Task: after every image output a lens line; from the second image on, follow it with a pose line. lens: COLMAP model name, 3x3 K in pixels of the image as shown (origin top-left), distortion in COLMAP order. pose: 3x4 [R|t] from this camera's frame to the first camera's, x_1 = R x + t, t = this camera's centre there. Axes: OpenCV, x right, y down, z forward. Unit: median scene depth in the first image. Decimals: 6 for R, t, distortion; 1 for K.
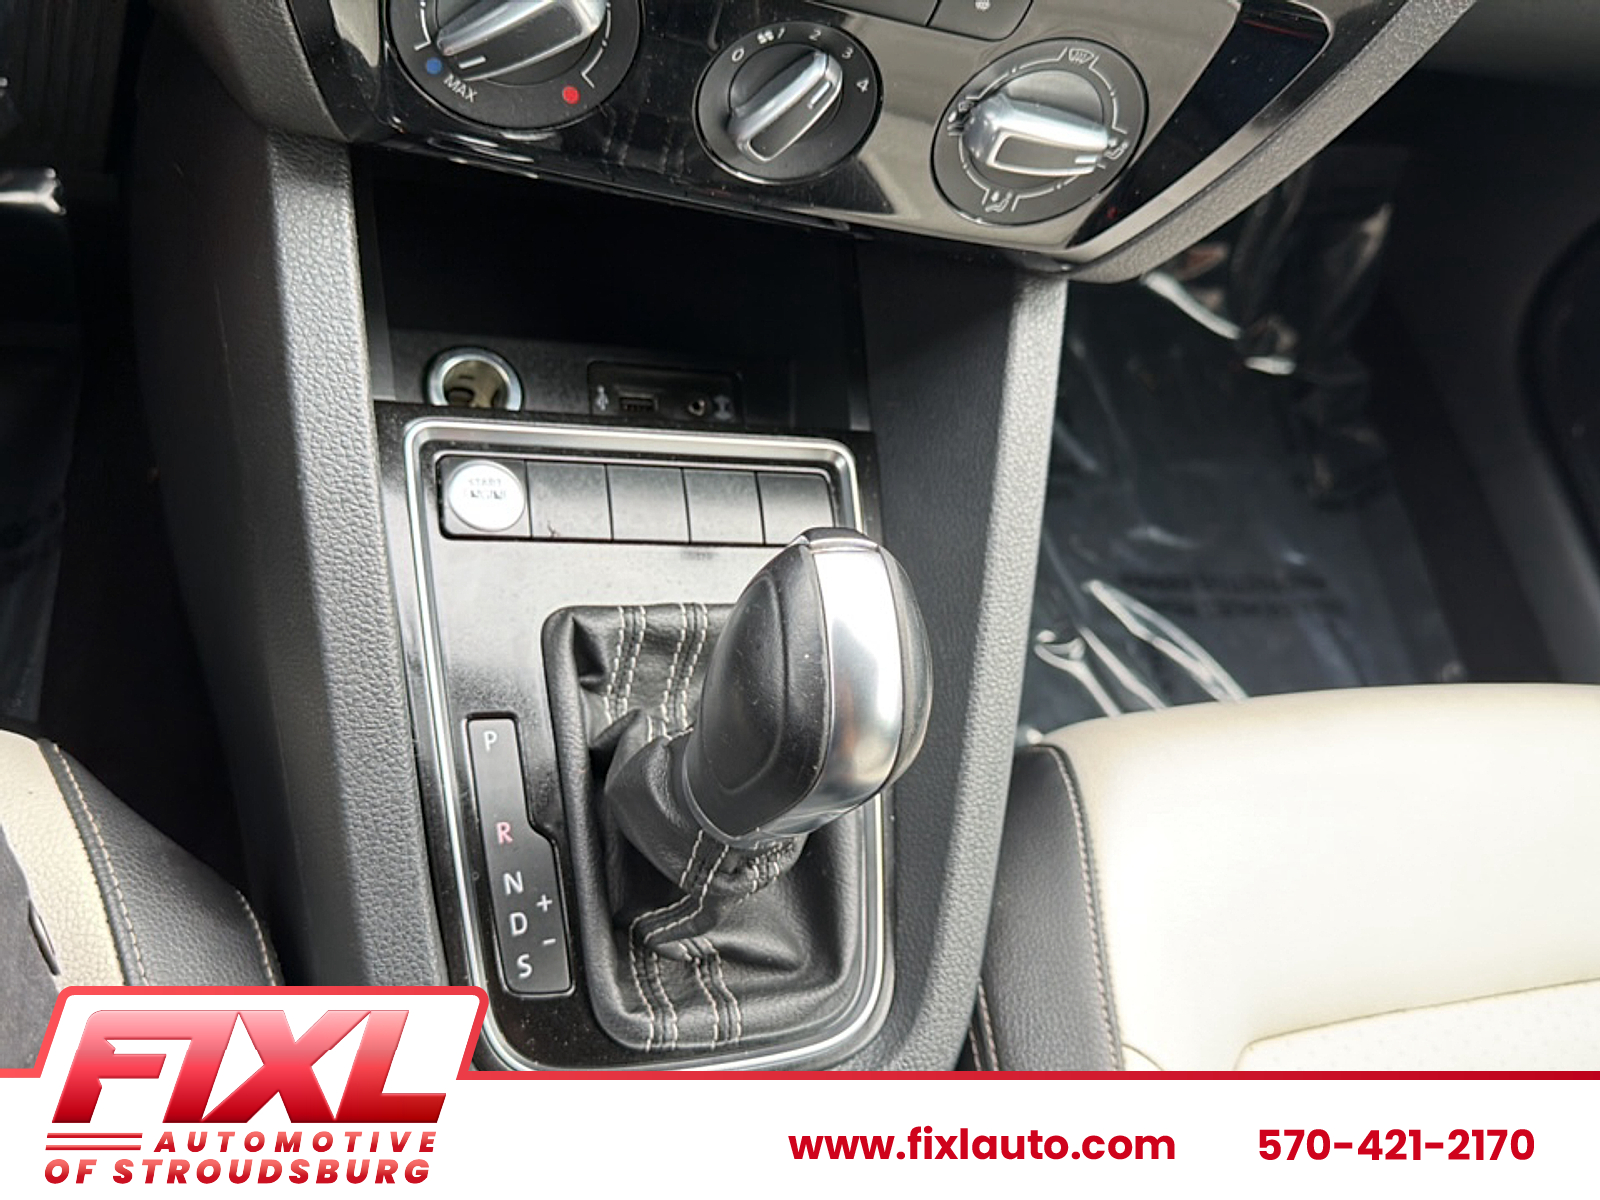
lens RADIAL K [[1416.5, 0, 789.5], [0, 1416.5, 601.6], [0, 0, 1]] dist [0.161059, -0.425426]
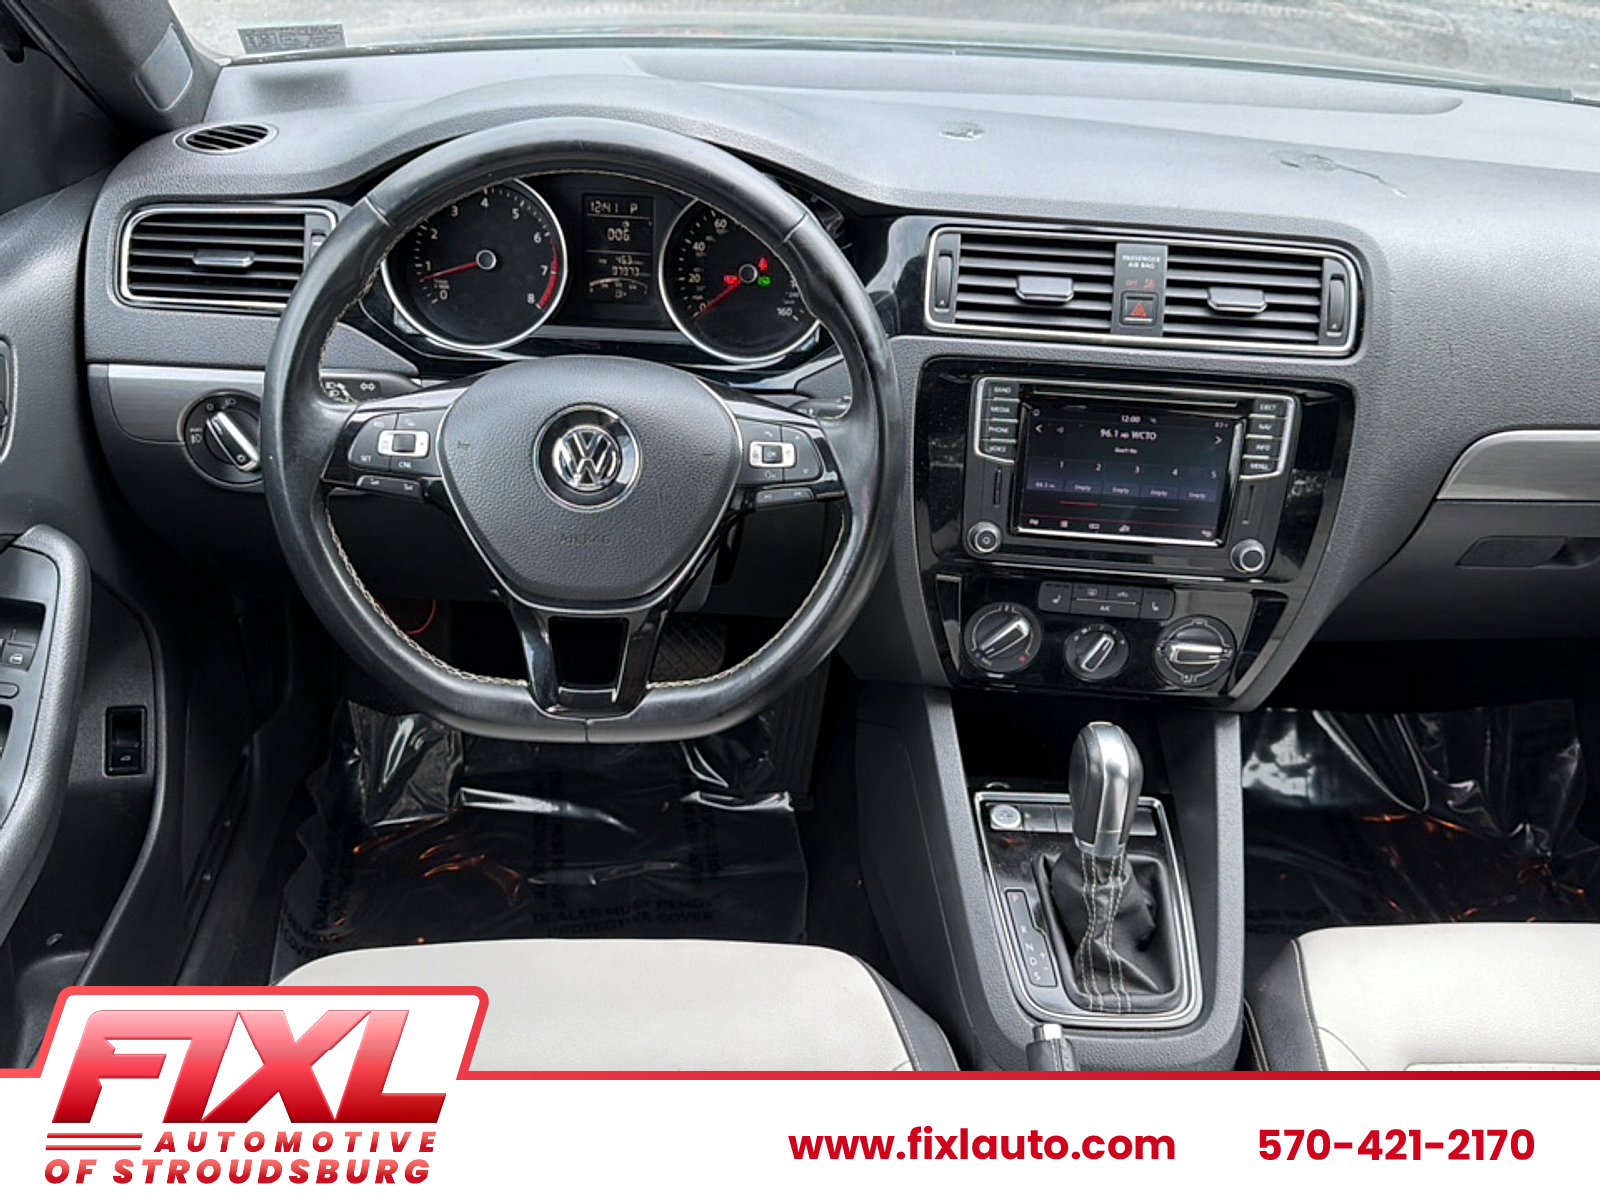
lens RADIAL K [[1416.5, 0, 789.5], [0, 1416.5, 601.6], [0, 0, 1]] dist [0.161059, -0.425426]
pose [[0.940428, -0.177996, -0.289676, 0.262503], [-0.001280, 0.850148, -0.526543, 1.068796], [0.339990, 0.495546, 0.799275, -1.546241]]
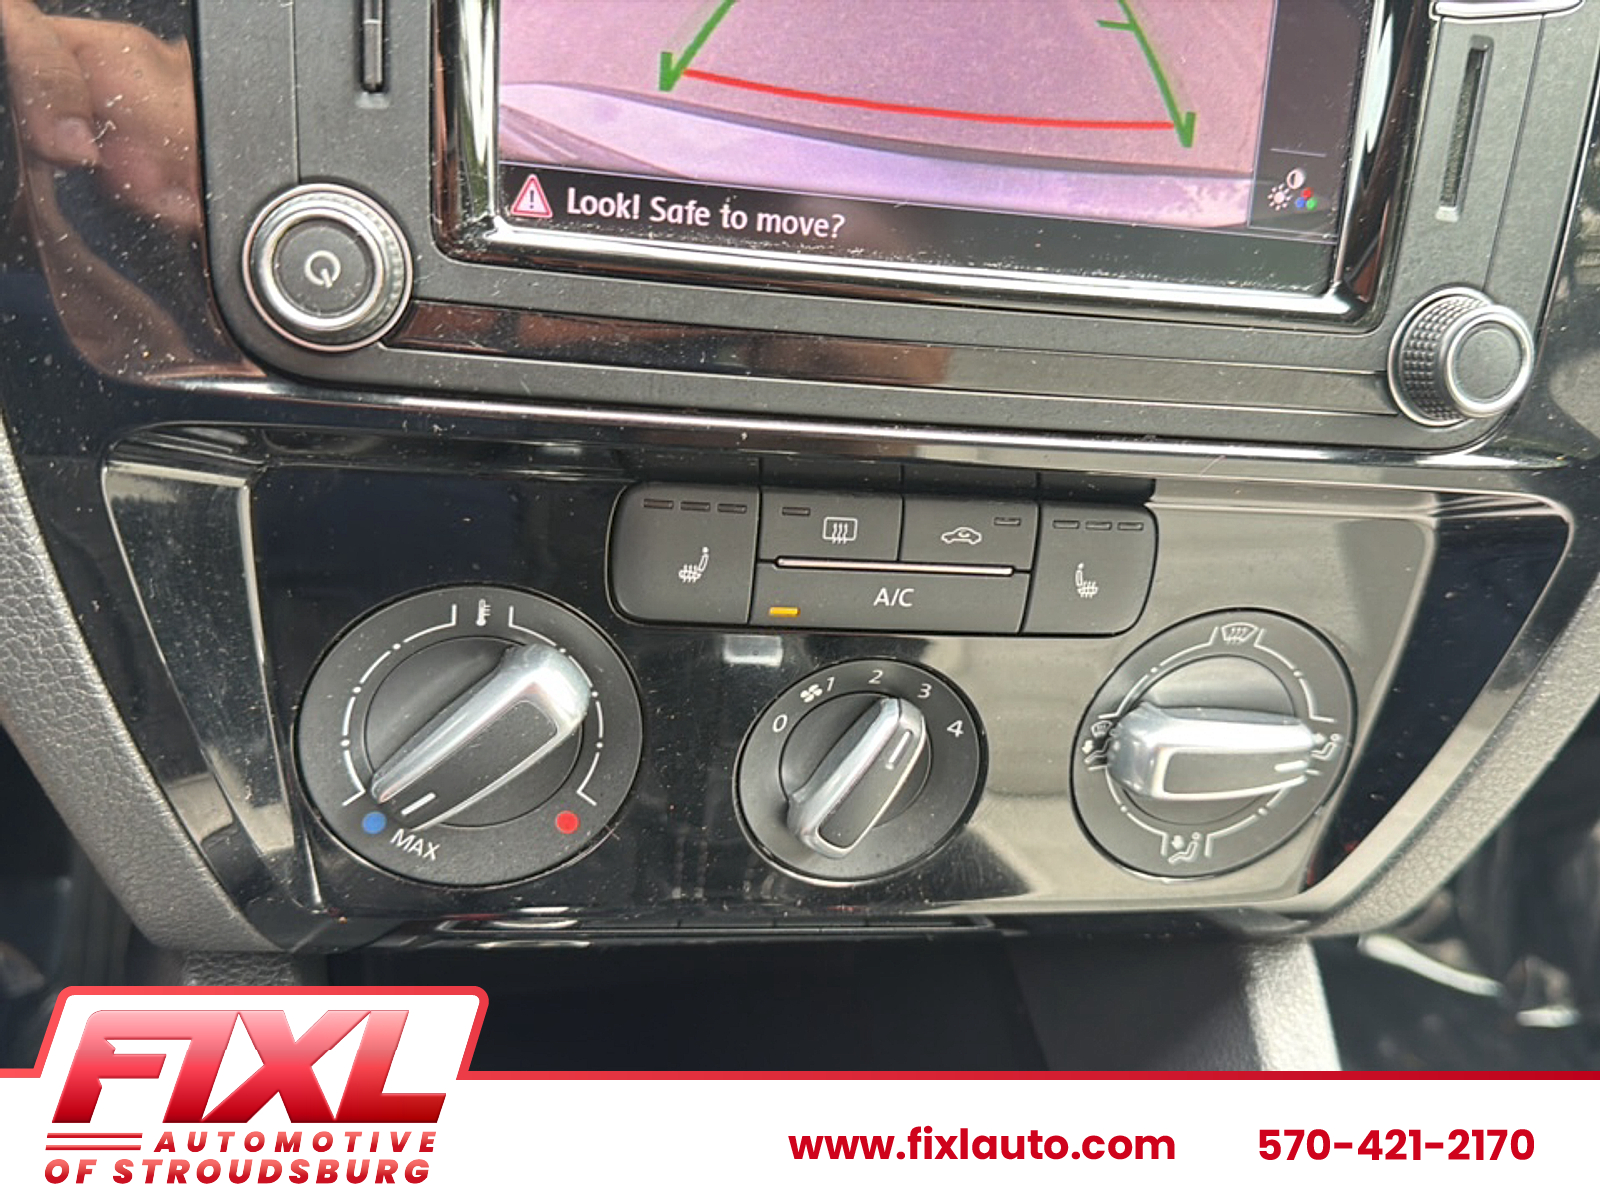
lens RADIAL K [[1416.5, 0, 789.5], [0, 1416.5, 601.6], [0, 0, 1]] dist [0.161059, -0.425426]
pose [[0.974640, -0.217448, -0.052858, 0.020198], [0.162385, 0.849756, -0.501543, -0.061556], [0.153976, 0.480240, 0.863517, 0.317374]]
